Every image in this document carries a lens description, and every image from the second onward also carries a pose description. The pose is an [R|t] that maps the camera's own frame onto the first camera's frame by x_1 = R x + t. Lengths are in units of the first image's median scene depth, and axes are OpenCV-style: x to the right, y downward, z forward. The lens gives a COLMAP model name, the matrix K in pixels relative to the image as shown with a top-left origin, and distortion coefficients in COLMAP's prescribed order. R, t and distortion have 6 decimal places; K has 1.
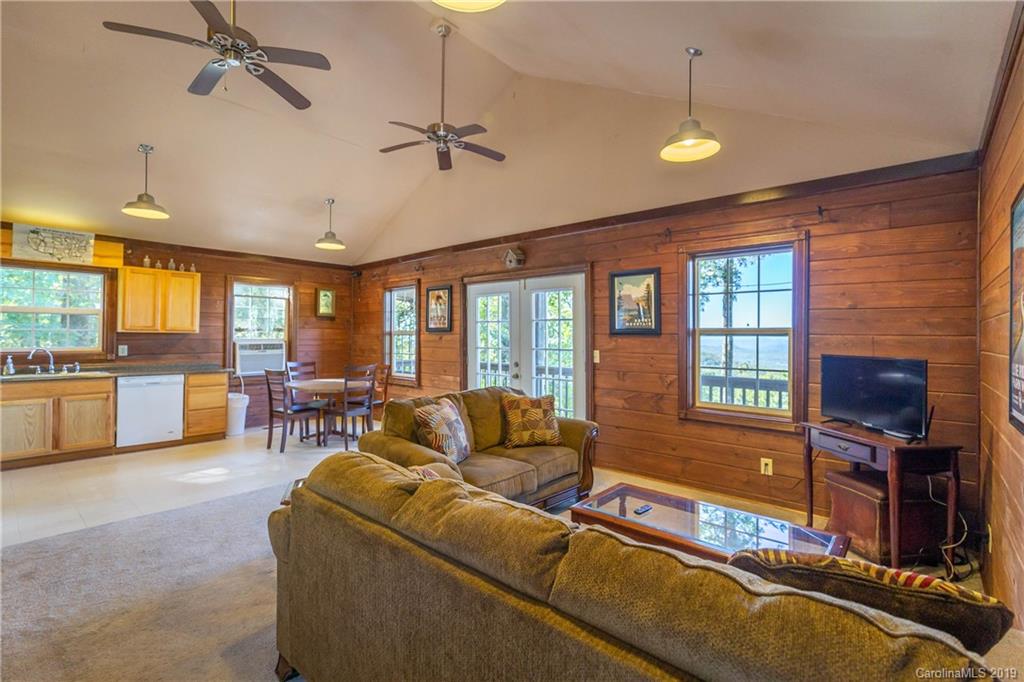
lens RADIAL K [[463.3, 0, 509.3], [0, 463.3, 320.0], [0, 0, 1]] dist [0.001160, 0.000087]
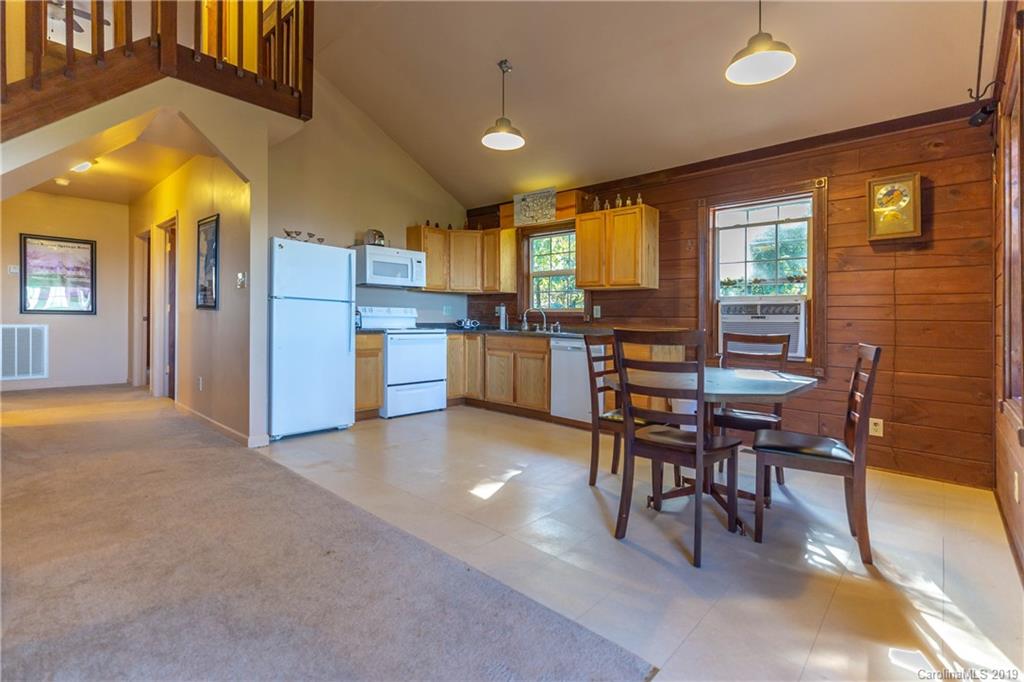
lens RADIAL K [[471.5, 0, 518.1], [0, 471.5, 331.7], [0, 0, 1]] dist [0.001063, 0.000025]
pose [[-0.003307, 0.017060, -0.999849, 0.074148], [0.015655, 0.999733, 0.017006, 0.089670], [0.999872, -0.015597, -0.003573, 0.882970]]
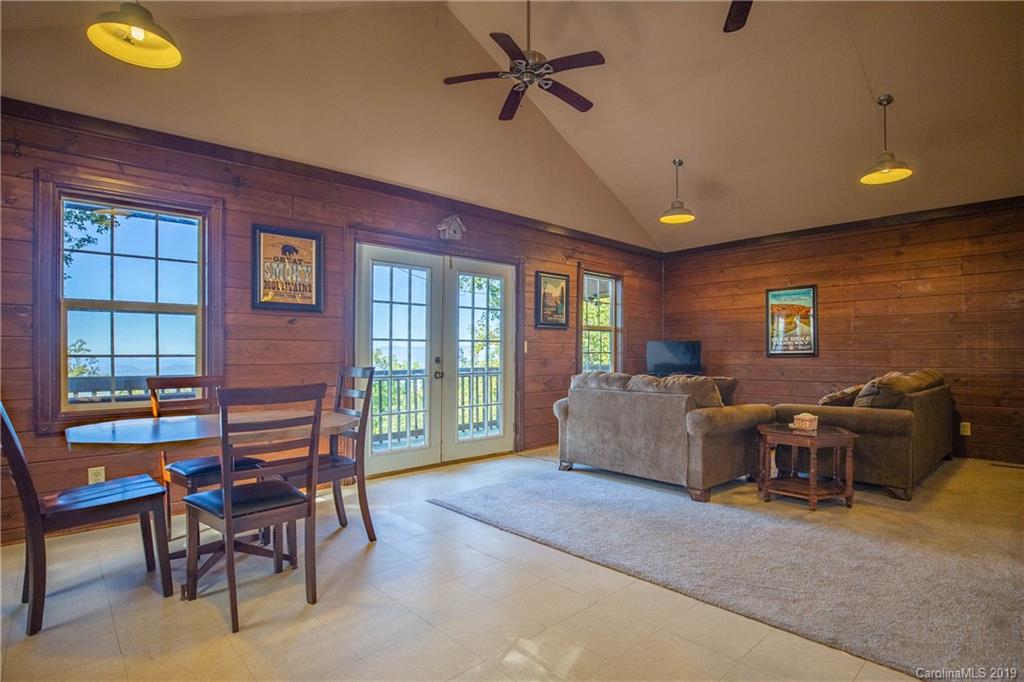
lens RADIAL K [[514.3, 0, 512.0], [0, 514.3, 341.0], [0, 0, 1]] dist [-0.042736, -0.000089]
pose [[0.104589, 0.025460, 0.994190, -0.848532], [-0.024539, 0.999434, -0.023012, 0.080324], [-0.994213, -0.021989, 0.105154, 0.782261]]
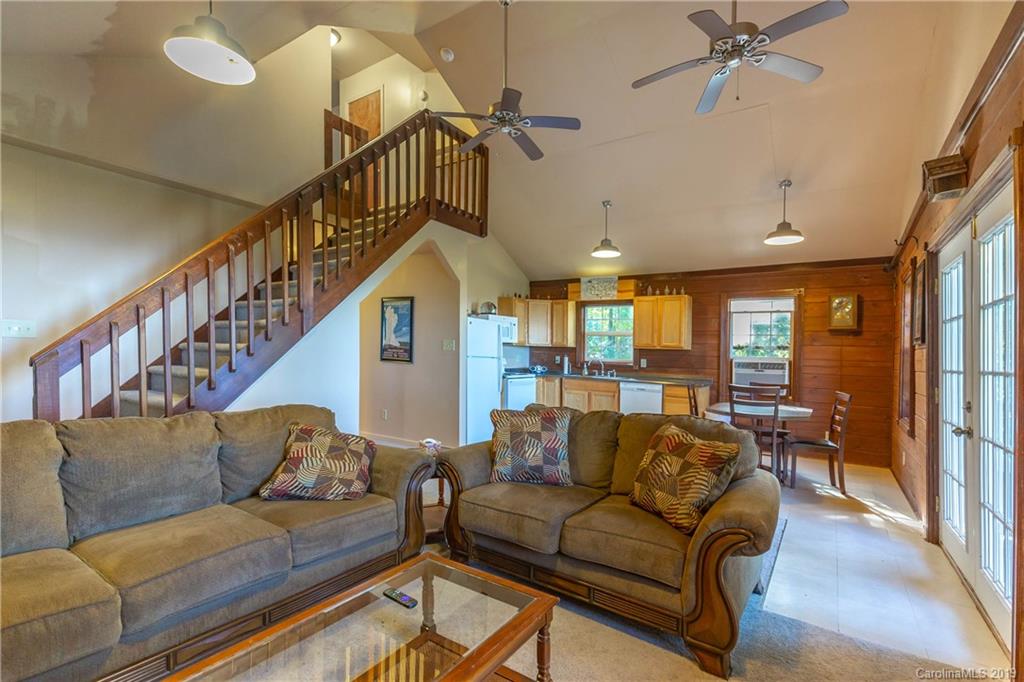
lens RADIAL K [[471.3, 0, 510.6], [0, 471.3, 367.1], [0, 0, 1]] dist [-0.000815, -0.000200]
pose [[0.125951, 0.026249, -0.991689, 0.424560], [0.004969, 0.999621, 0.027090, 0.041165], [0.992024, -0.008340, 0.125773, 0.490519]]
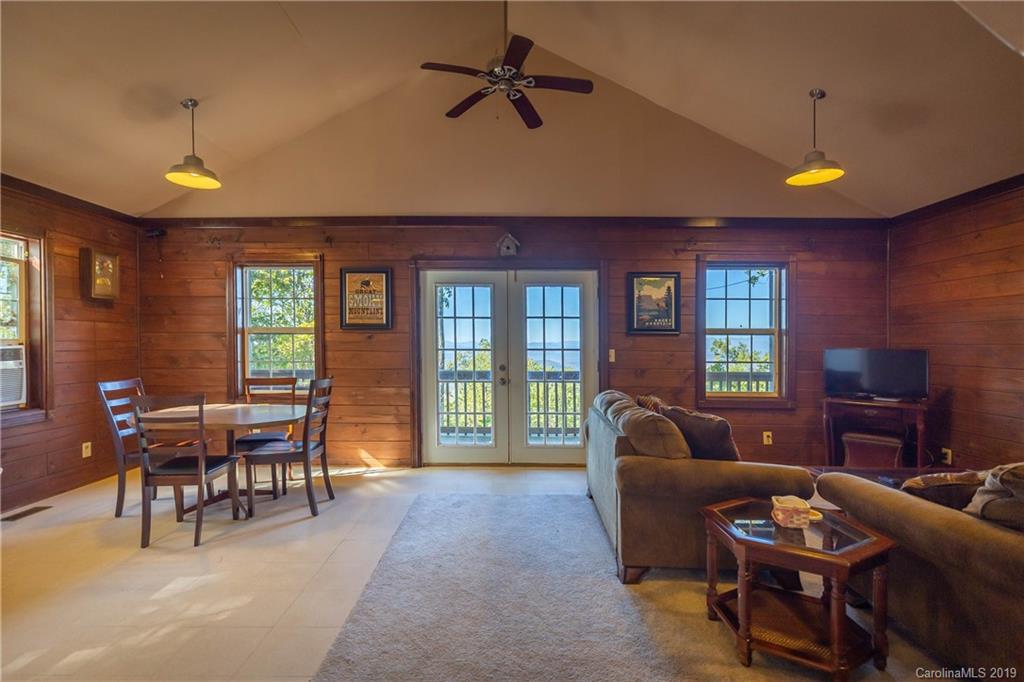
lens RADIAL K [[471.5, 0, 518.1], [0, 471.5, 331.7], [0, 0, 1]] dist [0.001063, 0.000025]
pose [[0.756430, 0.012010, 0.653964, -0.536697], [-0.022336, 0.999723, 0.007476, 0.021195], [-0.653693, -0.020263, 0.756489, 0.317477]]
